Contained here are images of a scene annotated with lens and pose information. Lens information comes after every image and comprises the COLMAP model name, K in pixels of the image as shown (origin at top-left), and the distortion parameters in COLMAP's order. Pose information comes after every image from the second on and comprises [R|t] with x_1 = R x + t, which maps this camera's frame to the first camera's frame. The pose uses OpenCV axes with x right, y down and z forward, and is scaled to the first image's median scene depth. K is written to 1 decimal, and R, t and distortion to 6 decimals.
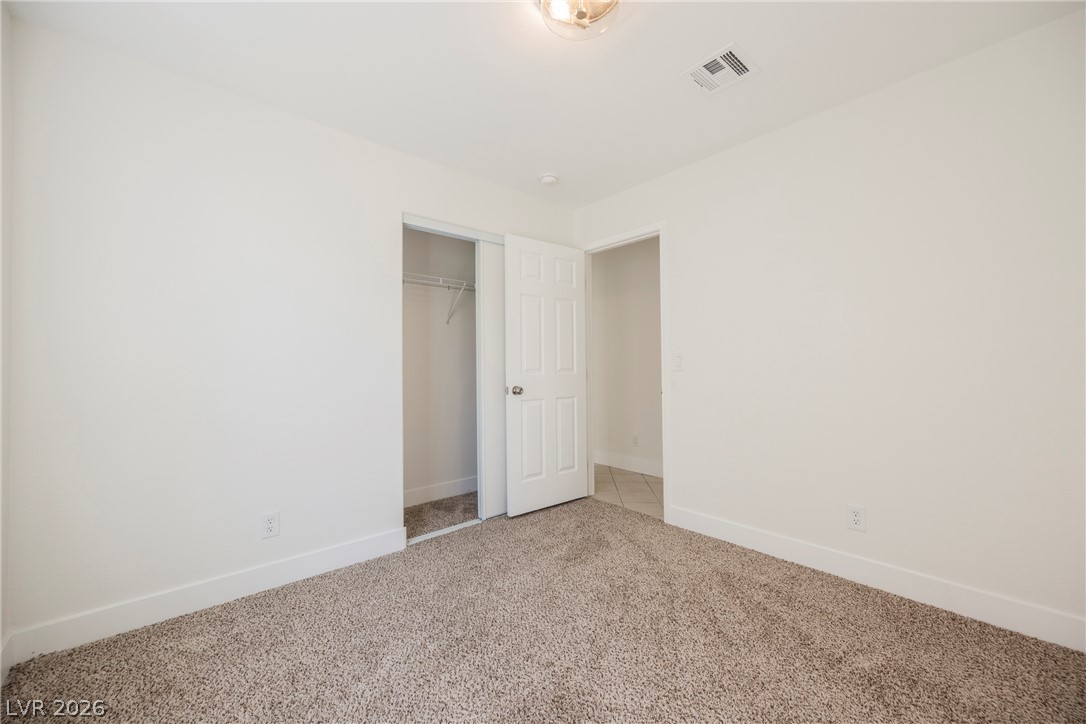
lens RADIAL K [[426.4, 0, 543.0], [0, 426.4, 362.0], [0, 0, 1]] dist [-0.000475, -0.000041]
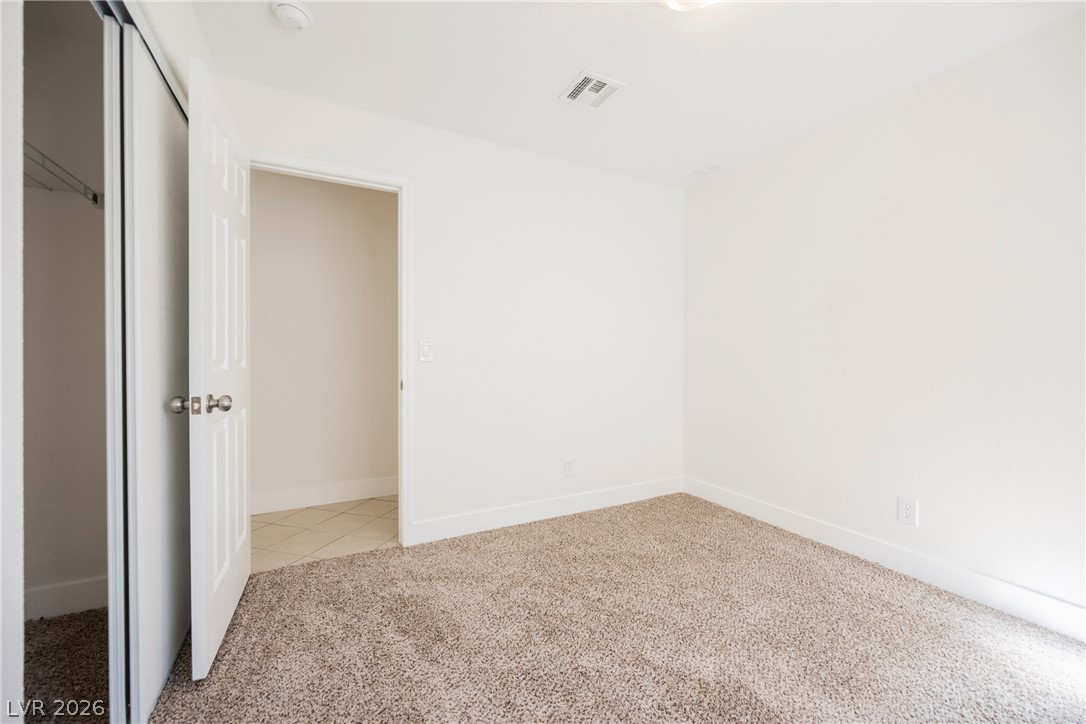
lens RADIAL K [[426.4, 0, 543.0], [0, 426.4, 362.0], [0, 0, 1]] dist [-0.000475, -0.000041]
pose [[0.232507, 0.002753, 0.972591, -0.498774], [-0.009216, 0.999957, -0.000627, 0.021039], [-0.972551, -0.008818, 0.232522, 0.612335]]
